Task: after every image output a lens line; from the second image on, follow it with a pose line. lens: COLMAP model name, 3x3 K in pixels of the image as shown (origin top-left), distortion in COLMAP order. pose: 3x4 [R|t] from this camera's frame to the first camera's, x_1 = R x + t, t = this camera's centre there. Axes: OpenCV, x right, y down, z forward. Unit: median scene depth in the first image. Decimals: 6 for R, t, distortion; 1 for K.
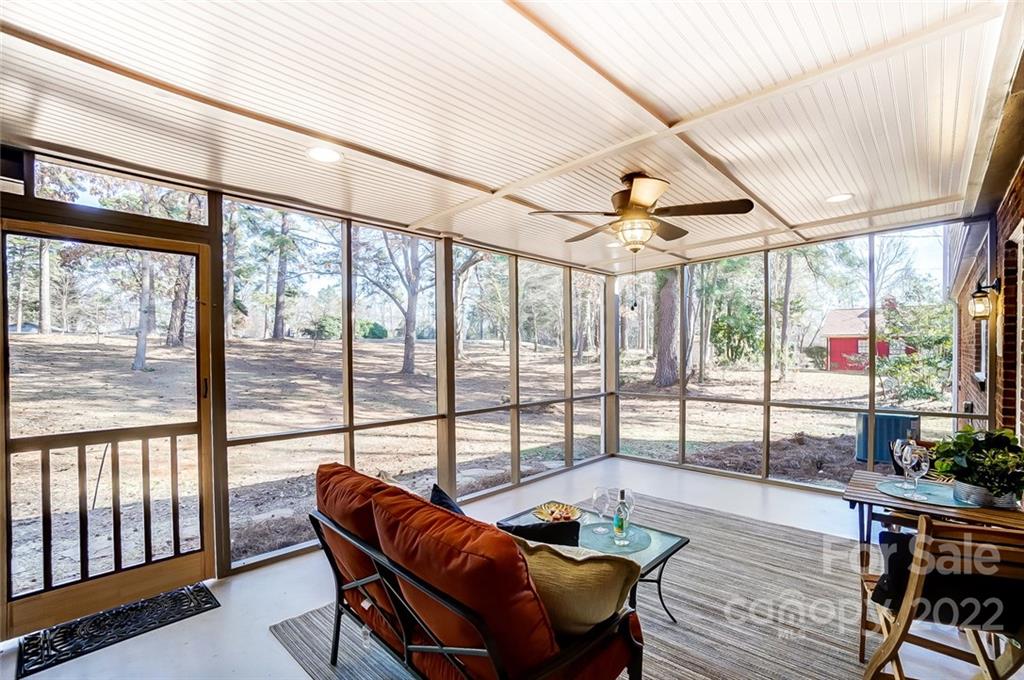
lens RADIAL K [[464.4, 0, 514.6], [0, 464.4, 351.8], [0, 0, 1]] dist [-0.001245, -0.000145]
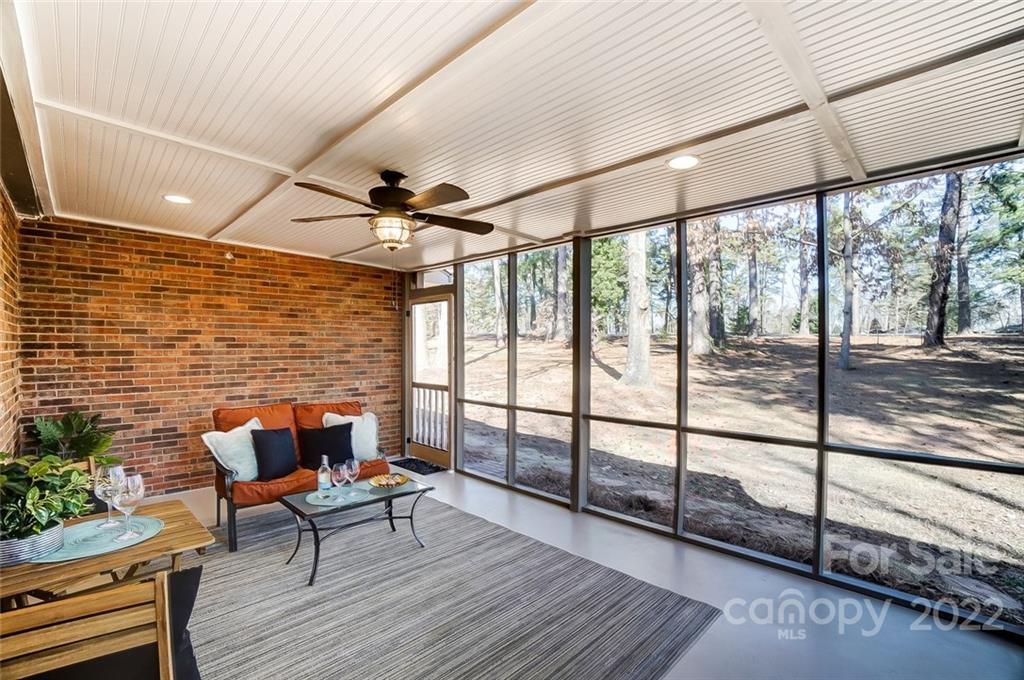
lens RADIAL K [[464.4, 0, 514.6], [0, 464.4, 351.8], [0, 0, 1]] dist [-0.001245, -0.000145]
pose [[-0.004614, 0.010515, -0.999934, 1.295526], [-0.013015, 0.999859, 0.010575, -0.016238], [0.999905, 0.013063, -0.004476, 1.304289]]
